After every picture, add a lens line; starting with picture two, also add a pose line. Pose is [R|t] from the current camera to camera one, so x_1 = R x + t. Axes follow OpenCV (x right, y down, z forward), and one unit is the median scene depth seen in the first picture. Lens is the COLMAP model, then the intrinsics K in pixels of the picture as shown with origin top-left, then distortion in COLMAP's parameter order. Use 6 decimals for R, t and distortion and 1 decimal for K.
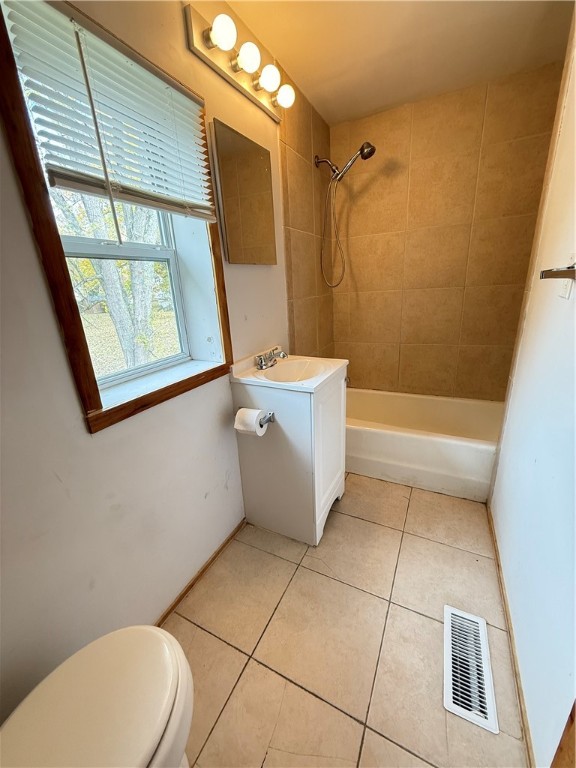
lens RADIAL K [[306.7, 0, 288.8], [0, 306.7, 383.2], [0, 0, 1]] dist [-0.001313, -0.000078]
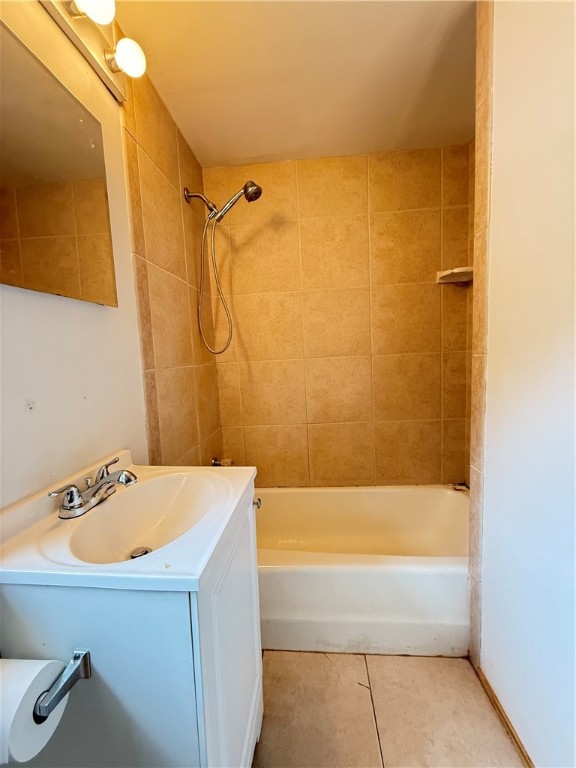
lens RADIAL K [[306.7, 0, 289.2], [0, 306.7, 384.9], [0, 0, 1]] dist [-0.001313, -0.000078]
pose [[0.925590, -0.021274, 0.377928, 0.029648], [0.109089, 0.971051, -0.212508, -0.078964], [-0.362466, 0.237923, 0.901116, 0.343865]]
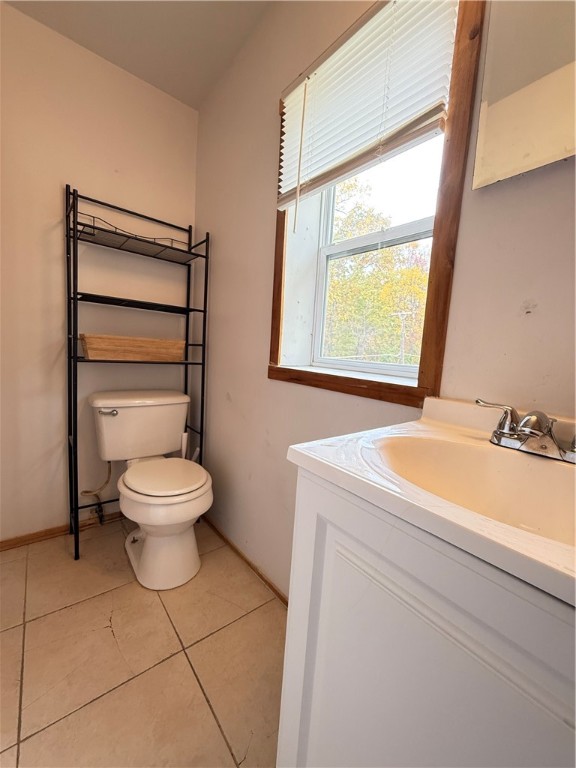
lens RADIAL K [[306.7, 0, 285.7], [0, 306.7, 383.3], [0, 0, 1]] dist [-0.001313, -0.000078]
pose [[-0.426203, 0.119058, -0.896759, 0.265299], [-0.322893, 0.905983, 0.273744, -0.101252], [0.845039, 0.406227, -0.347689, 0.697160]]
